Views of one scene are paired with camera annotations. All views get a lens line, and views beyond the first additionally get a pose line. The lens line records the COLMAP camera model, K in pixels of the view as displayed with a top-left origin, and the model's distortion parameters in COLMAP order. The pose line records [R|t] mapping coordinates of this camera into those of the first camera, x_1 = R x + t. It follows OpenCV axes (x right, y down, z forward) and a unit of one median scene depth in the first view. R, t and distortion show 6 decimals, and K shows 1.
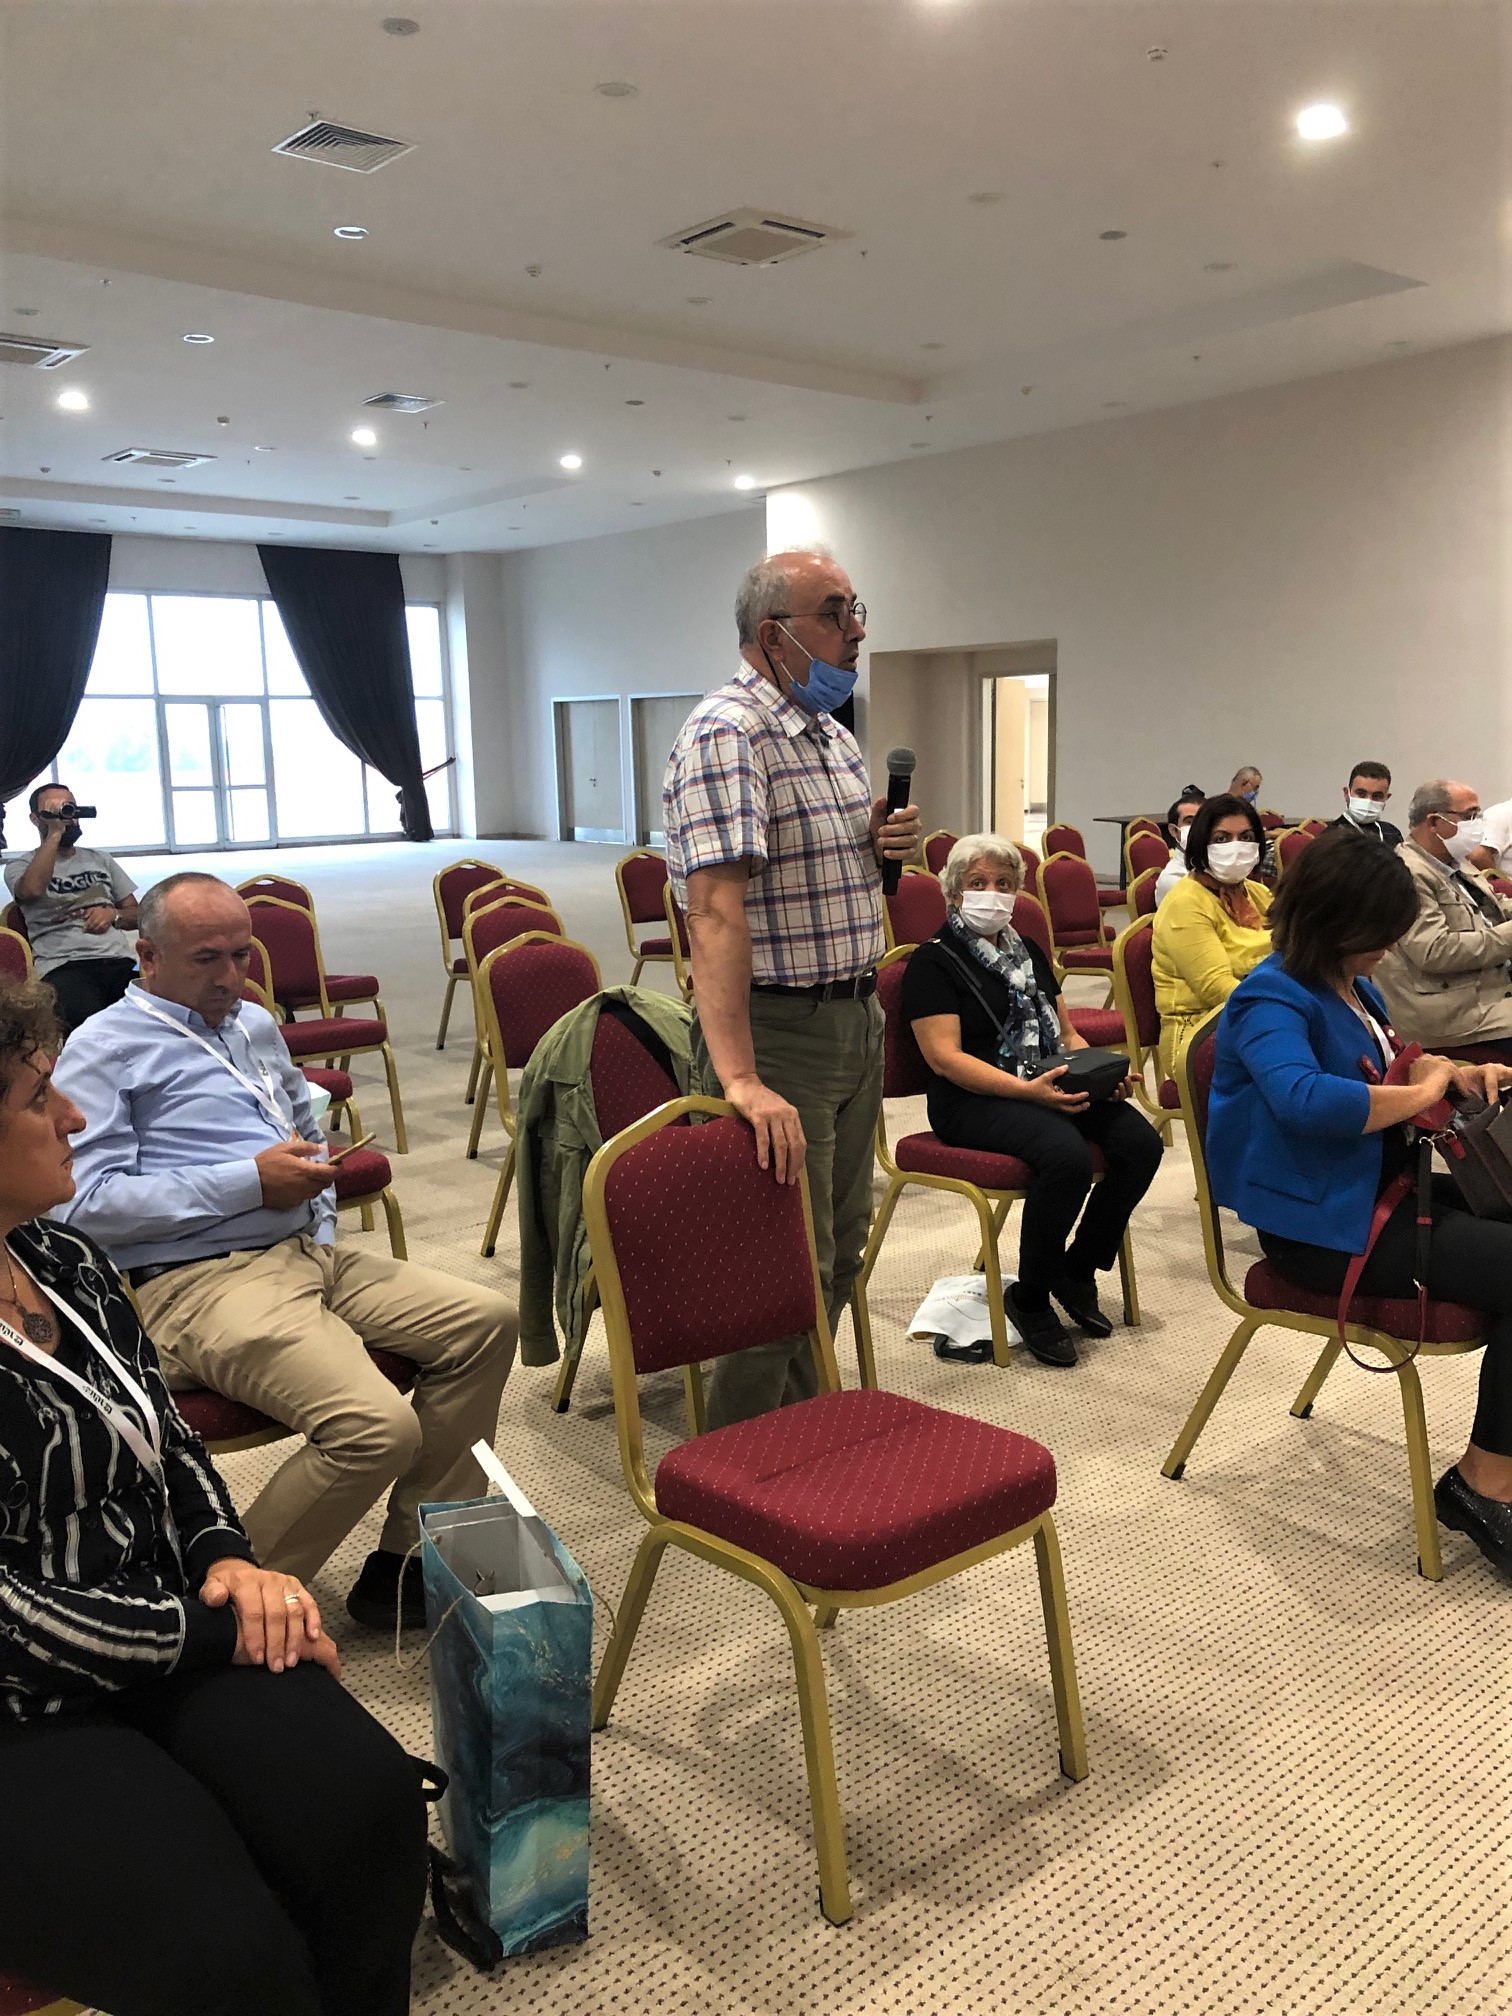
lens RADIAL K [[1658.0, 0, 756.0], [0, 1658.0, 1008.0], [0, 0, 1]] dist [0.002647, 0.010206]
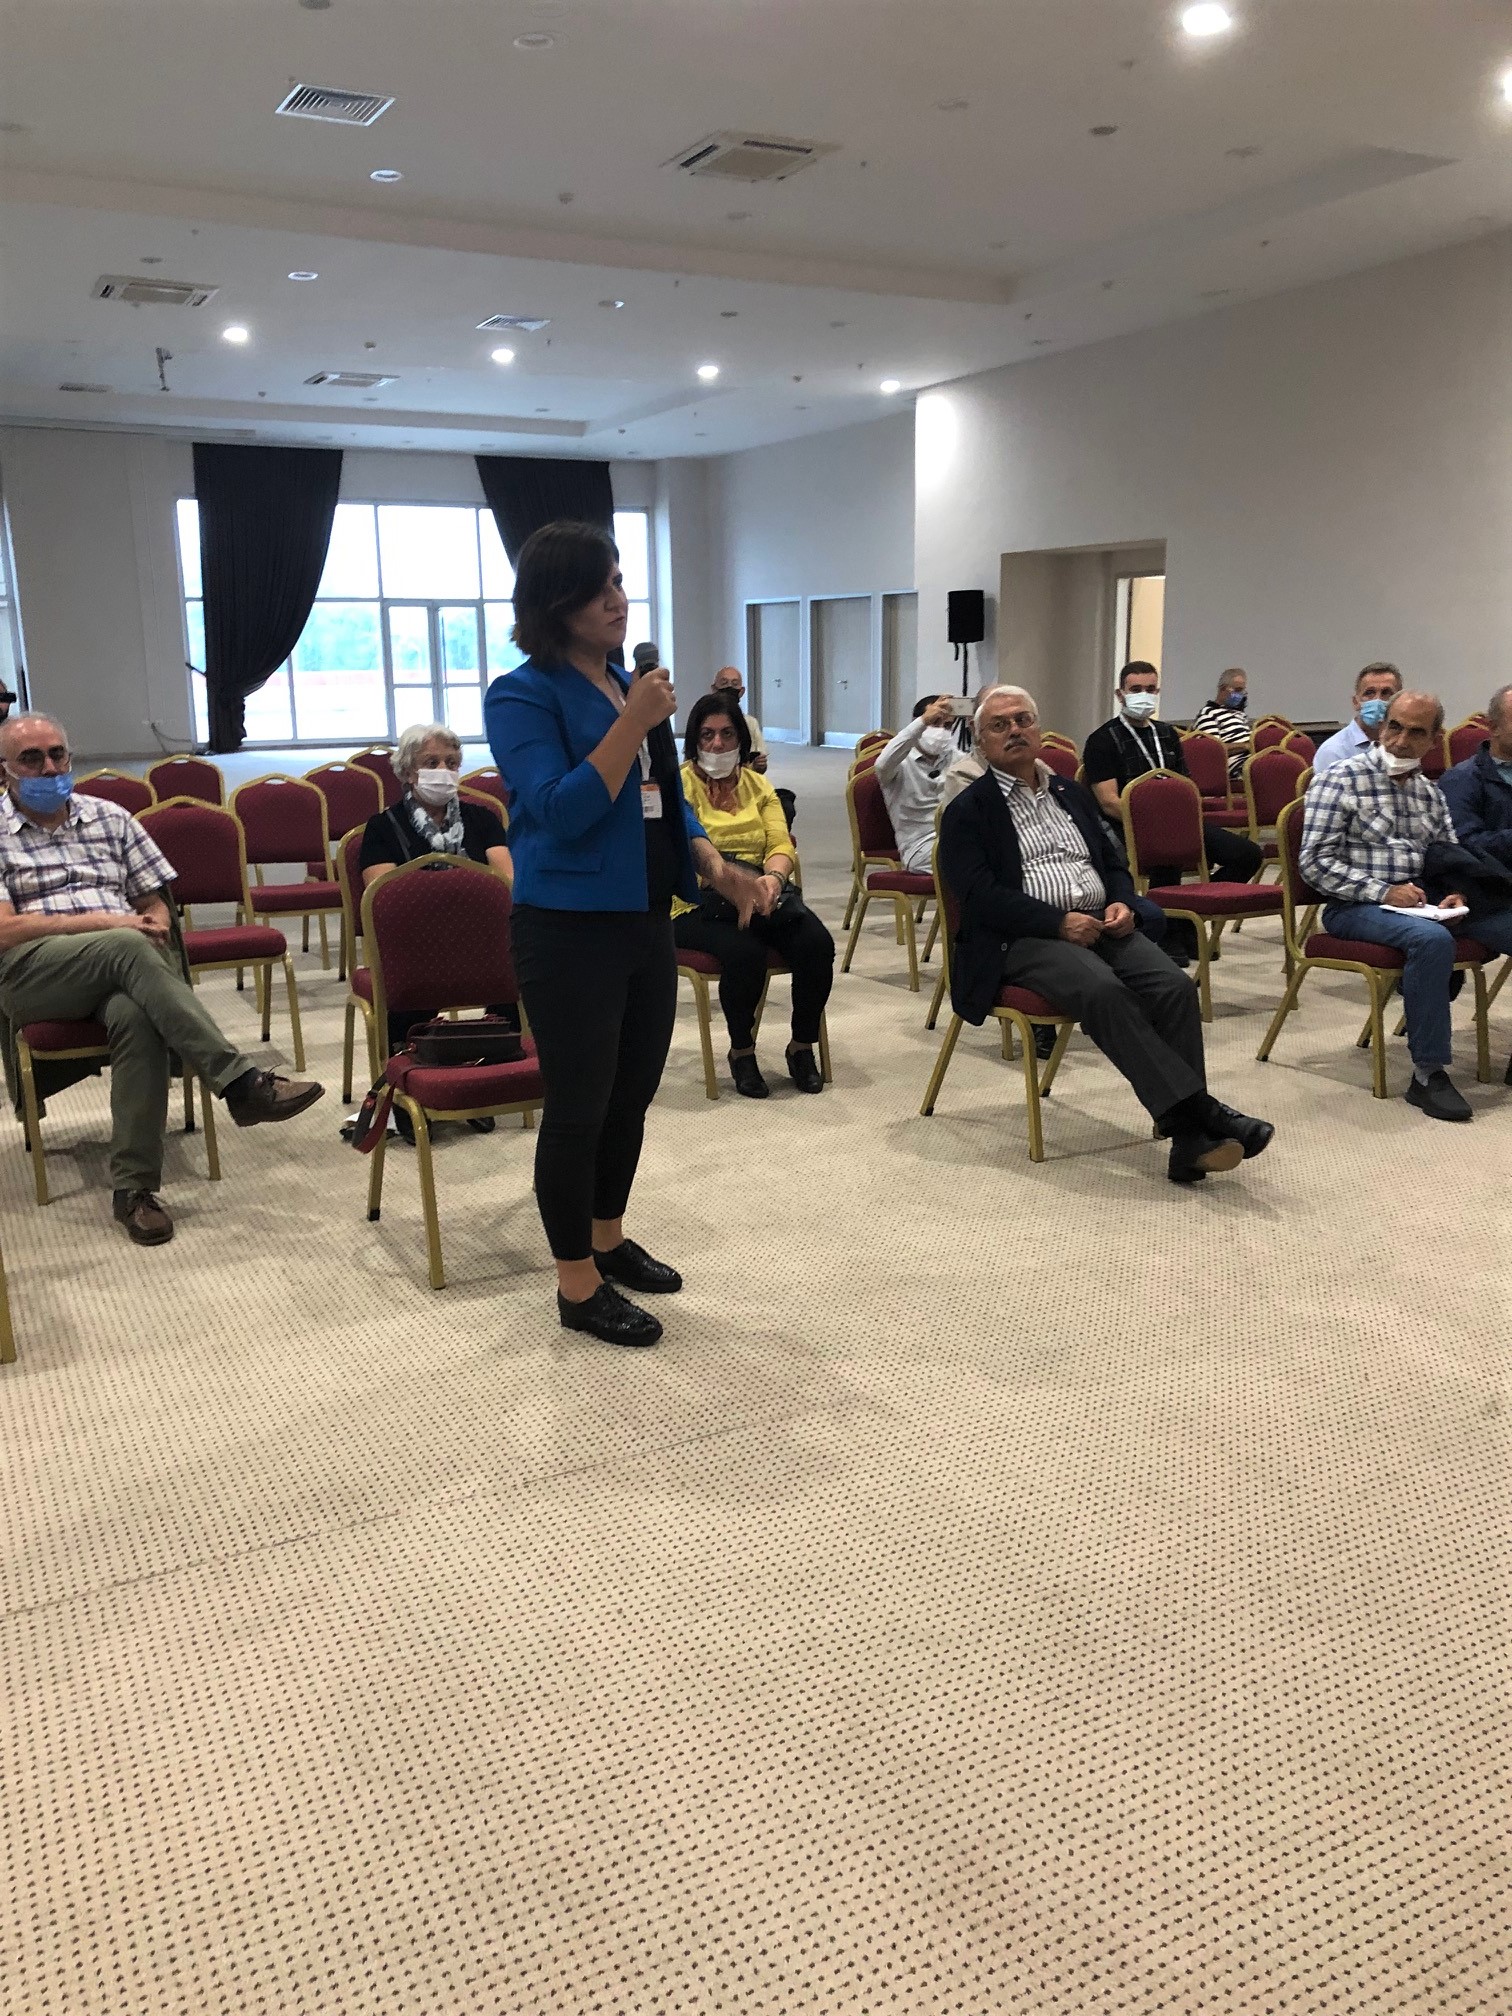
lens RADIAL K [[1658.0, 0, 756.0], [0, 1658.0, 1008.0], [0, 0, 1]] dist [0.002647, 0.010206]
pose [[0.975789, 0.048613, -0.213245, 0.127845], [-0.036156, 0.997425, 0.061935, 0.003863], [0.215706, -0.052726, 0.975034, -0.026257]]
